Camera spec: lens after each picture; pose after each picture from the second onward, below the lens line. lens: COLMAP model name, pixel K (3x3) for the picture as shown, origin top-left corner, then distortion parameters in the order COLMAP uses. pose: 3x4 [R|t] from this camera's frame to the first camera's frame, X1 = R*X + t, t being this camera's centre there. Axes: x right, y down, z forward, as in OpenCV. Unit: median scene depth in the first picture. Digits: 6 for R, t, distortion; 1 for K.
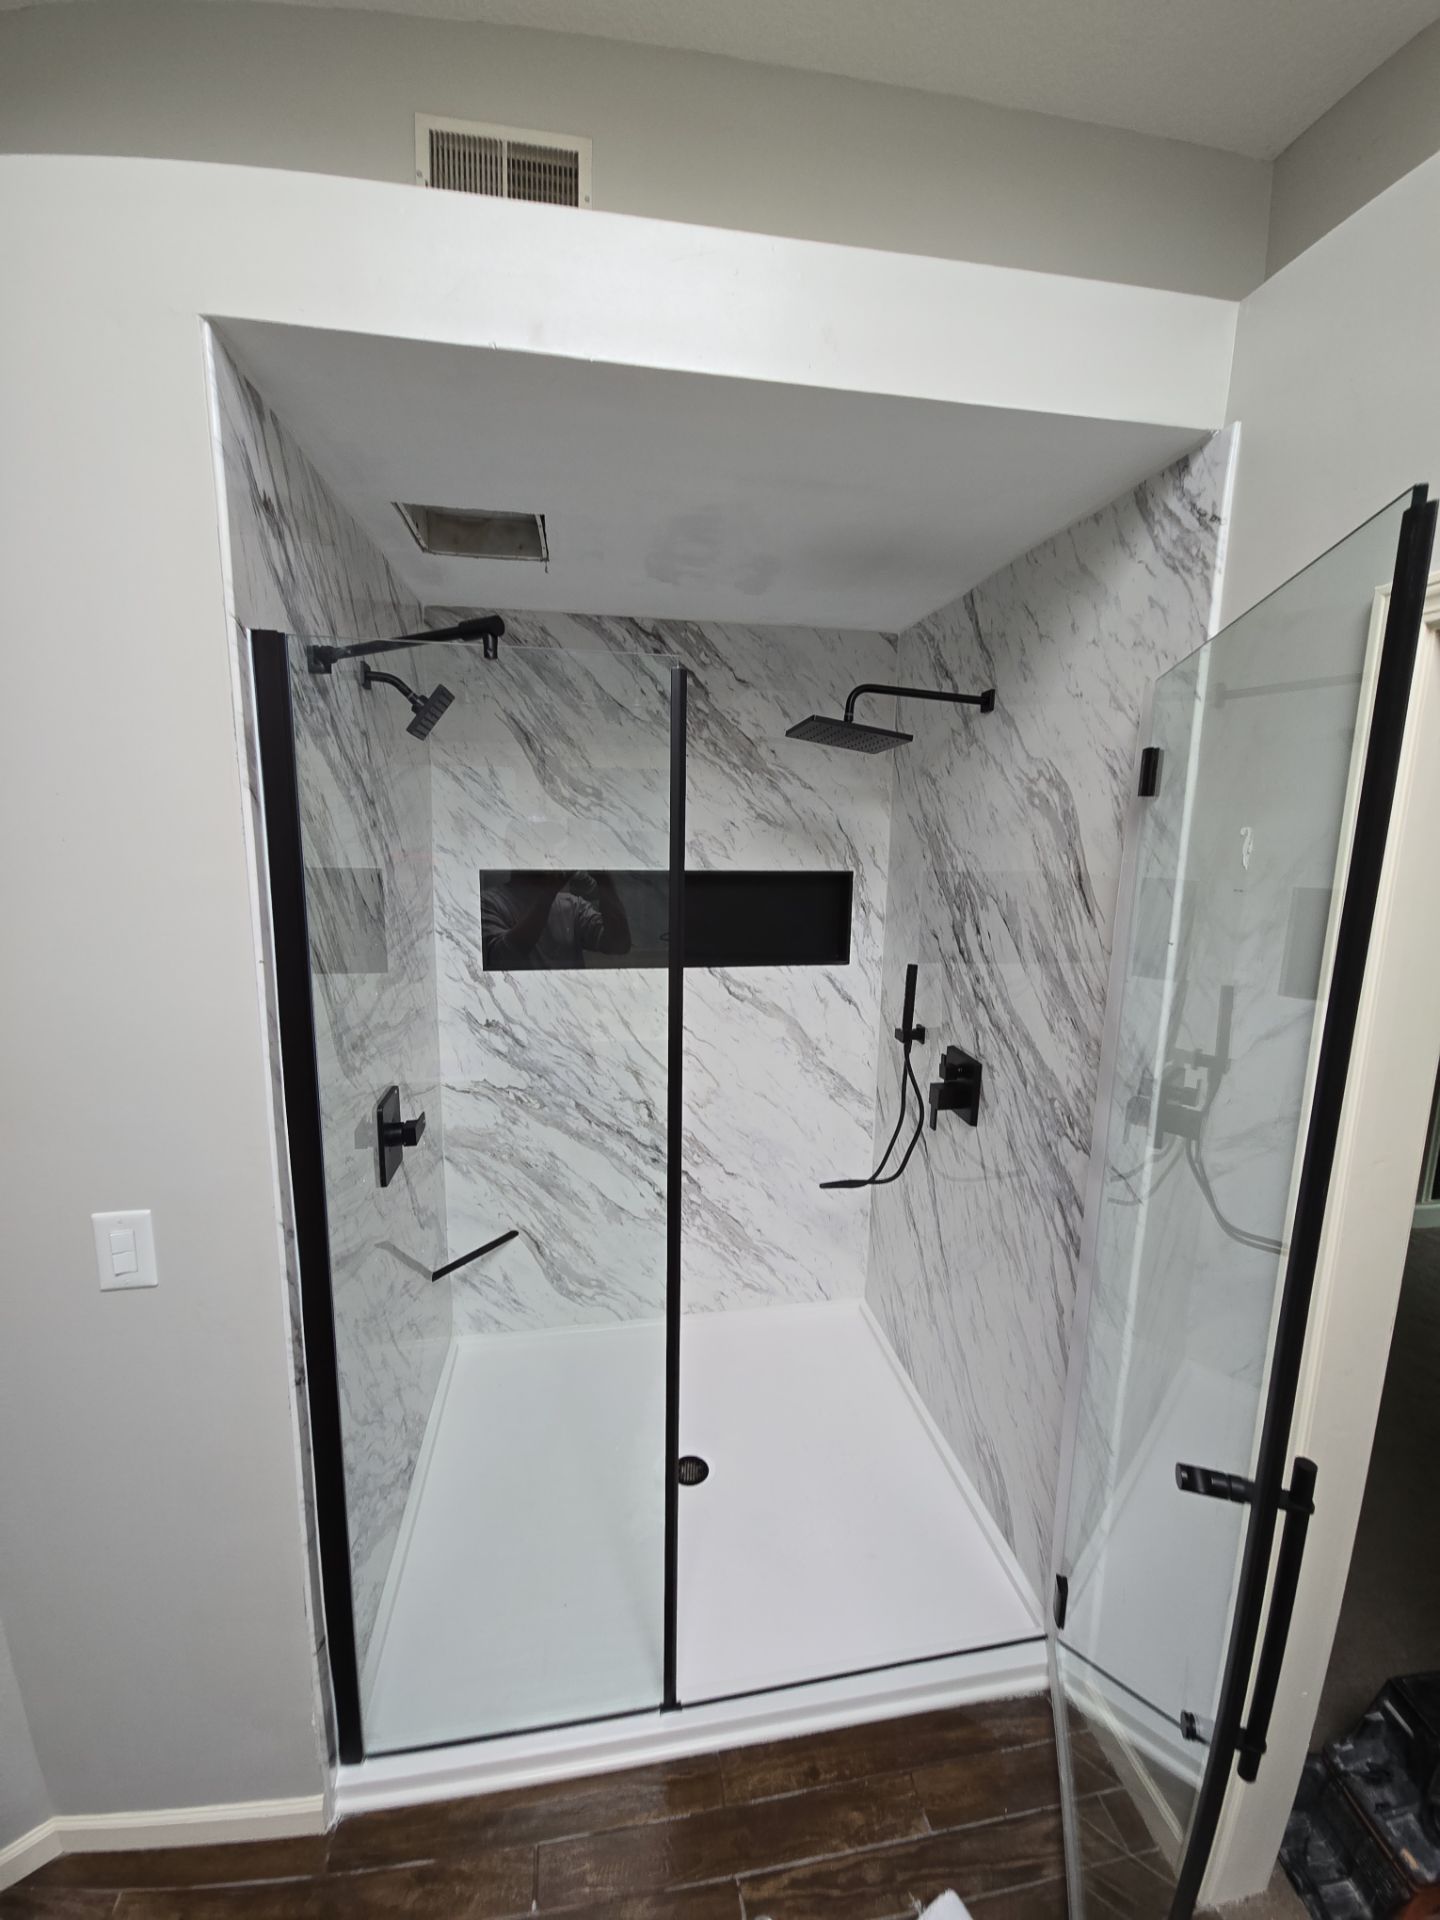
lens RADIAL K [[779.0, 0, 725.5], [0, 779.0, 955.0], [0, 0, 1]] dist [0.007136, -0.005735]
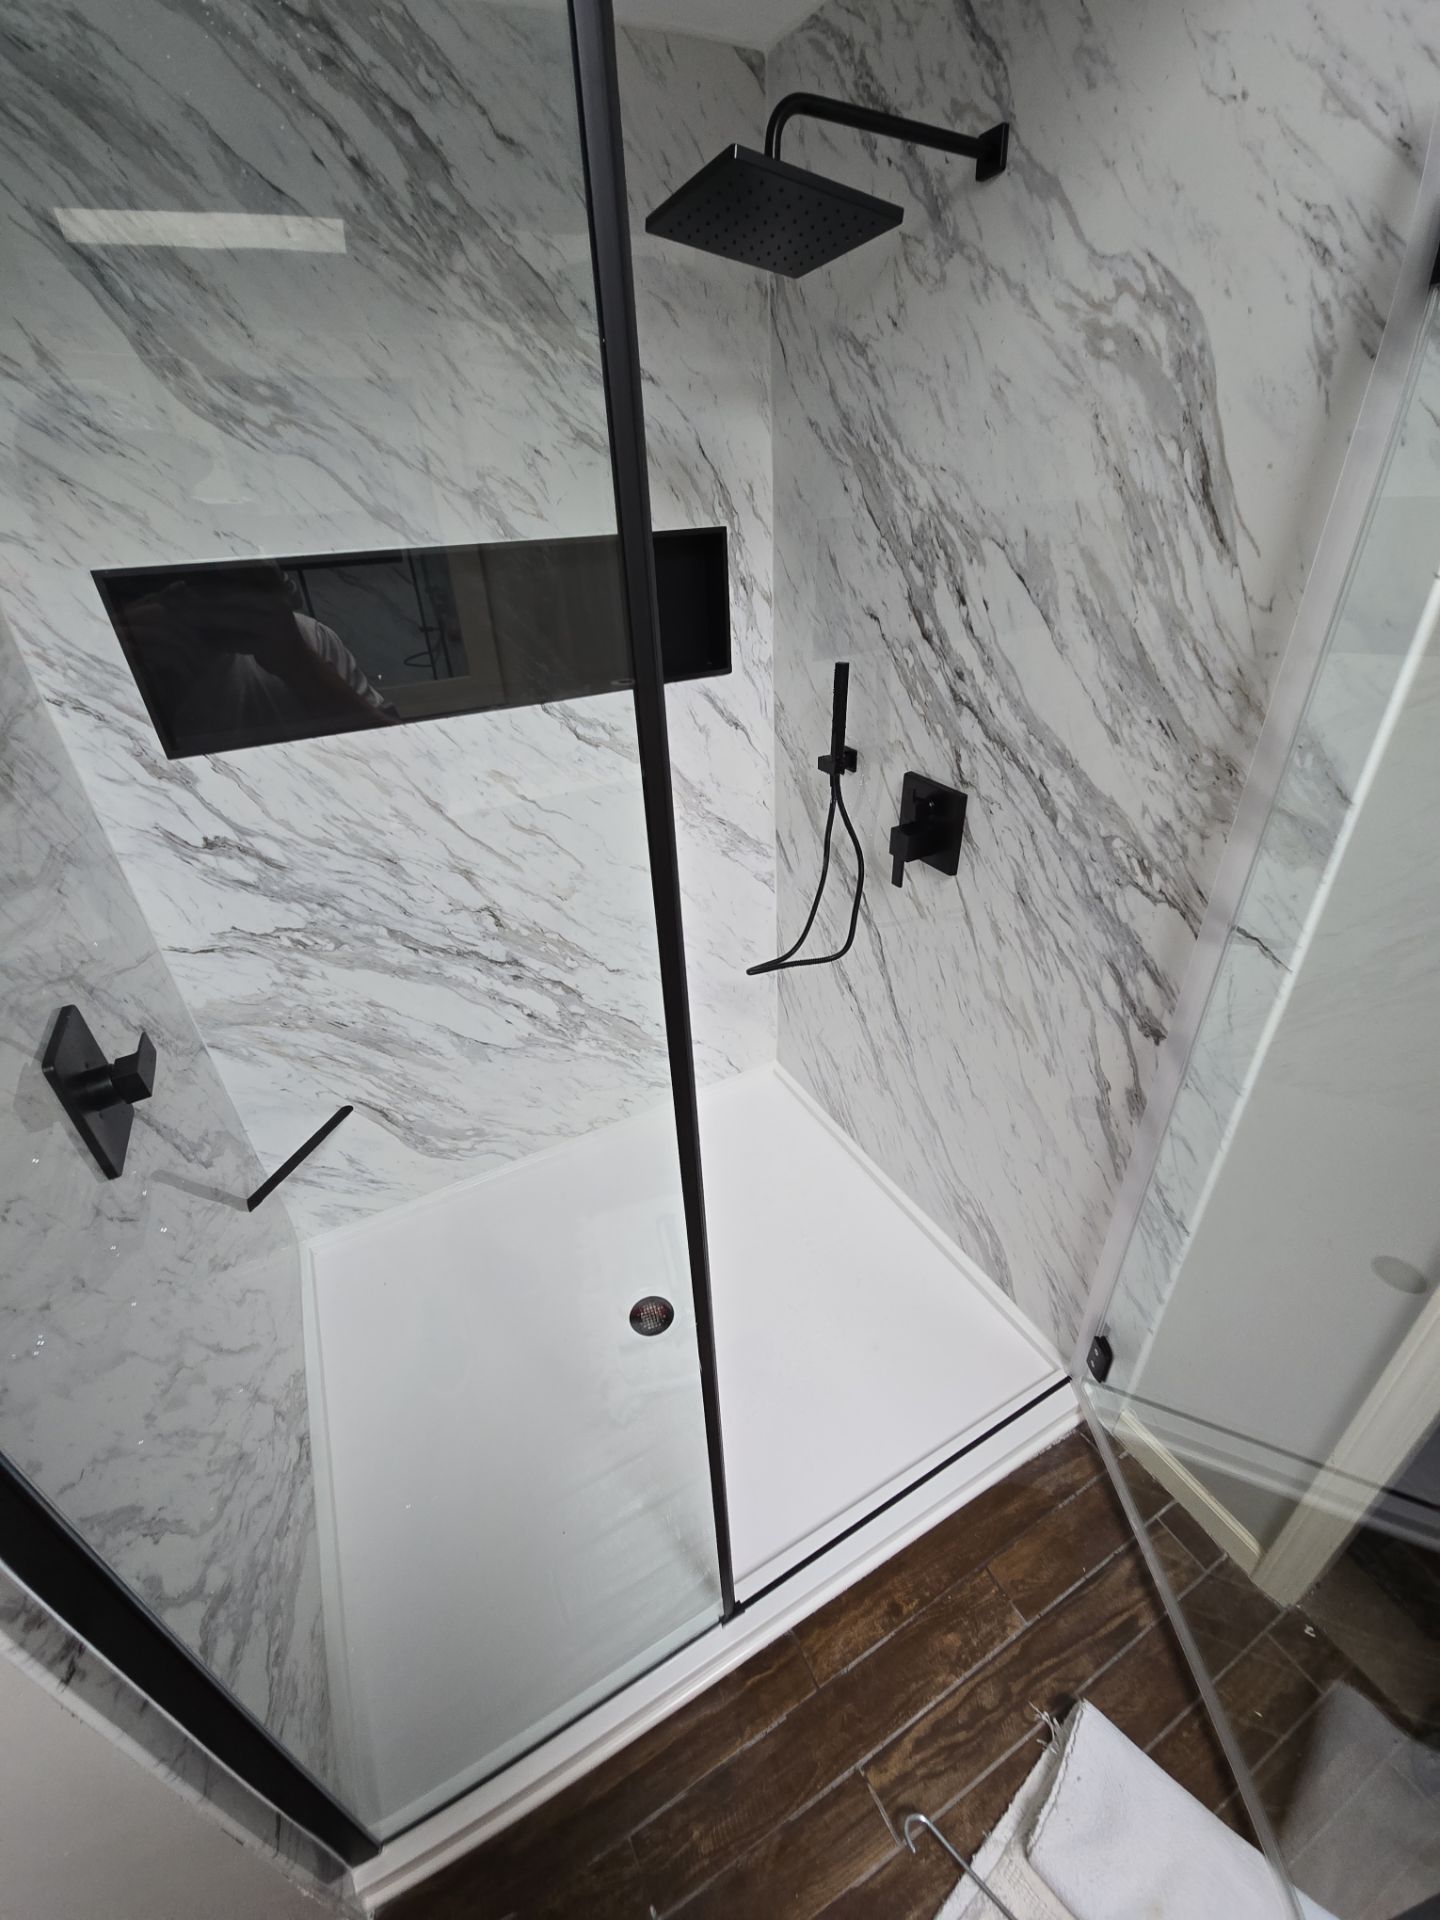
lens RADIAL K [[779.0, 0, 726.1], [0, 779.0, 953.0], [0, 0, 1]] dist [0.007136, -0.005735]
pose [[0.947710, -0.208538, 0.241571, -0.093371], [0.109569, 0.923573, 0.367434, -0.017399], [-0.299733, -0.321752, 0.898129, 0.330411]]
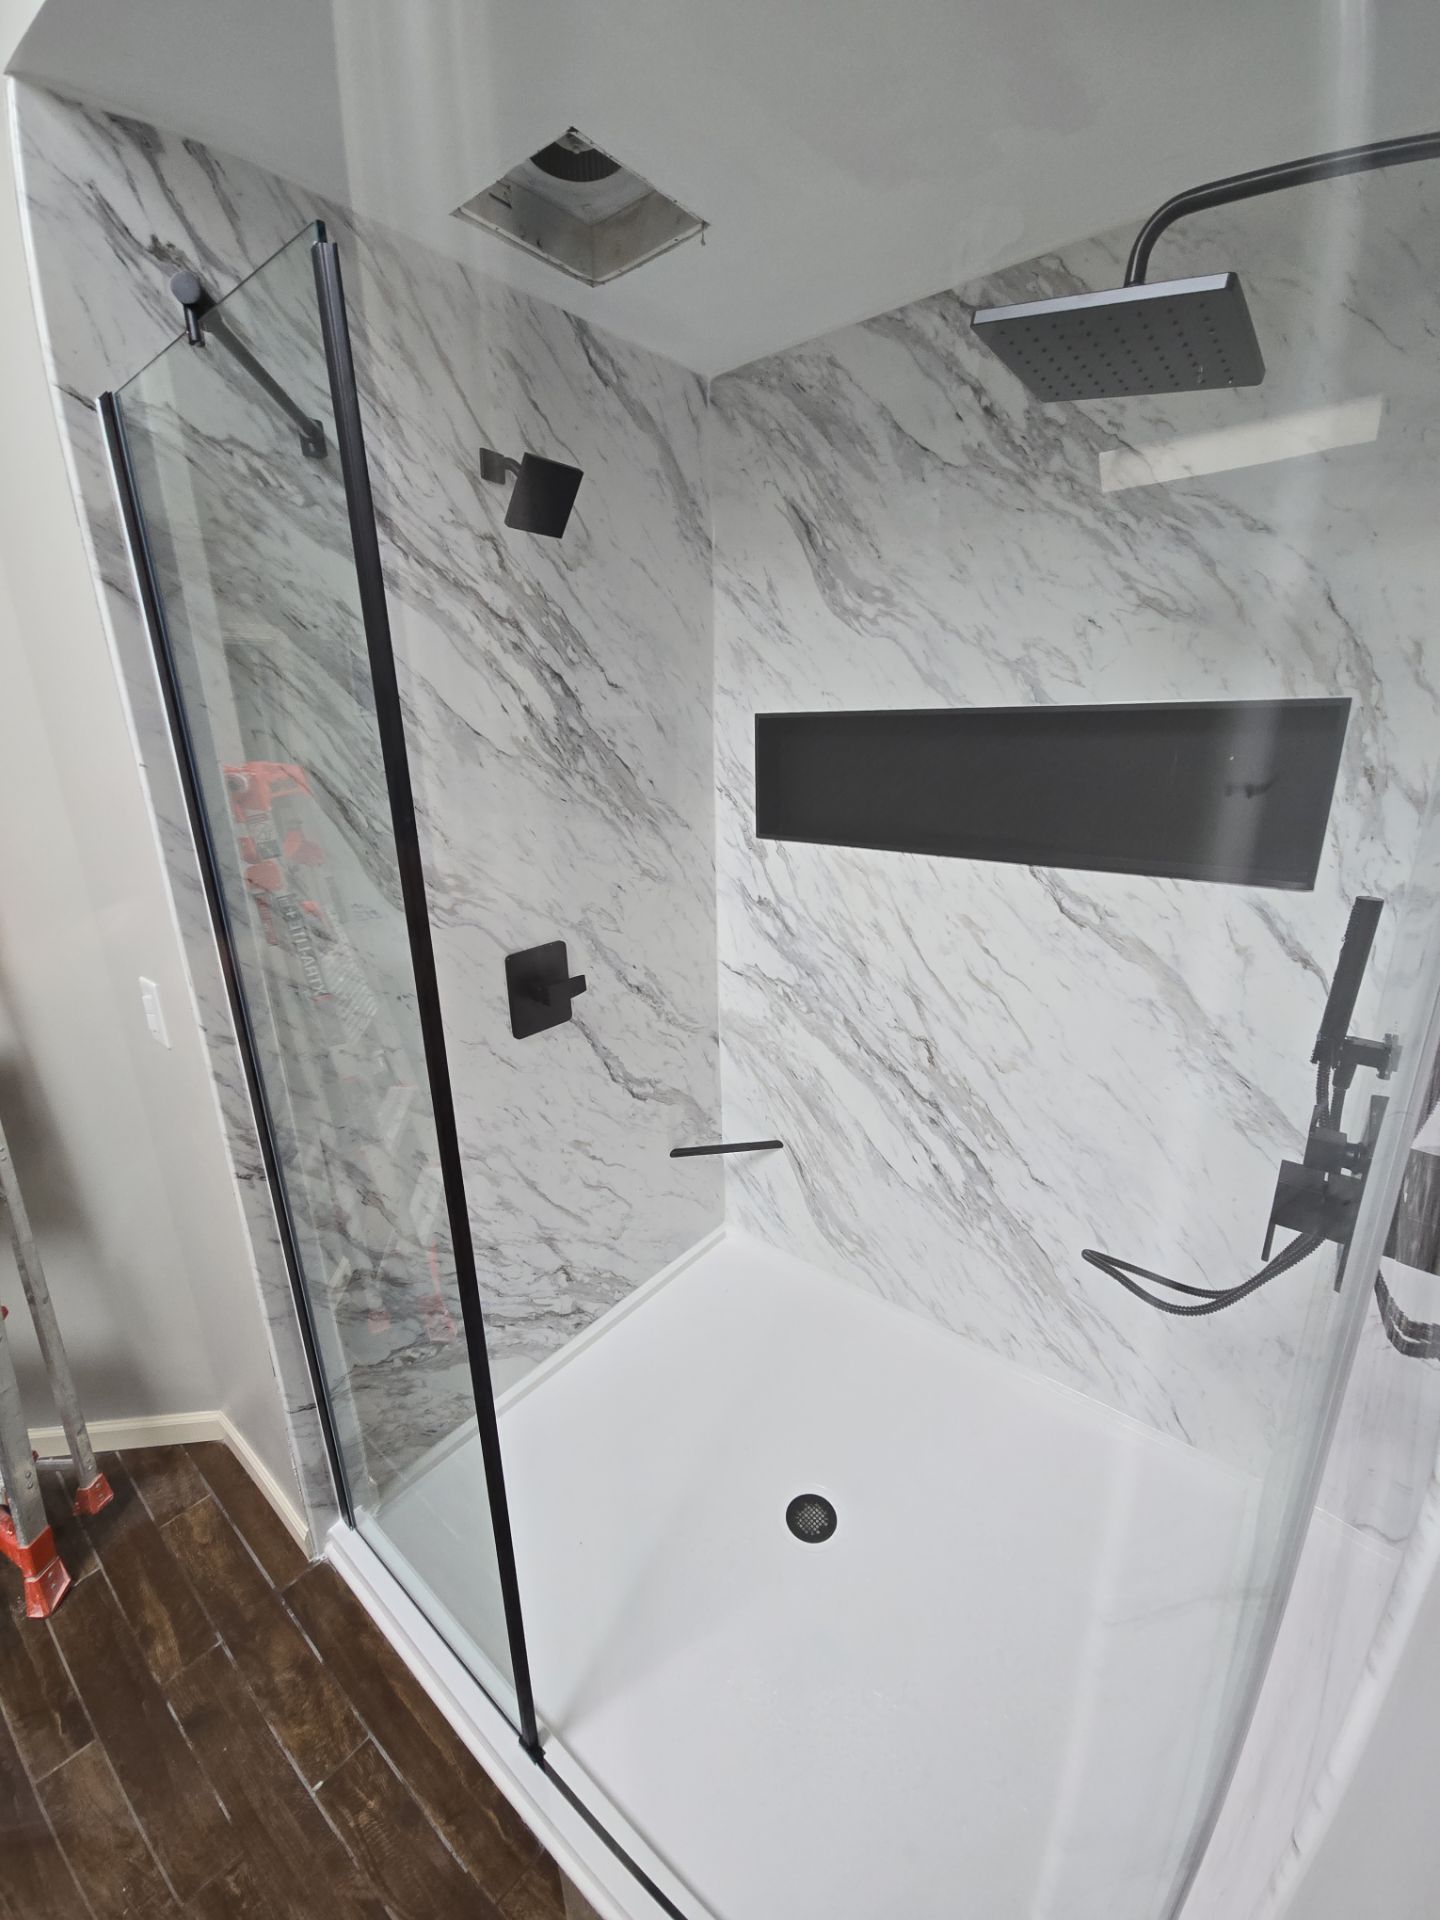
lens RADIAL K [[779.0, 0, 727.6], [0, 779.0, 952.3], [0, 0, 1]] dist [0.007136, -0.005735]
pose [[0.657630, 0.189352, -0.729156, 0.352340], [-0.094778, 0.981002, 0.169272, 0.002060], [0.747356, -0.042210, 0.663082, 0.464298]]
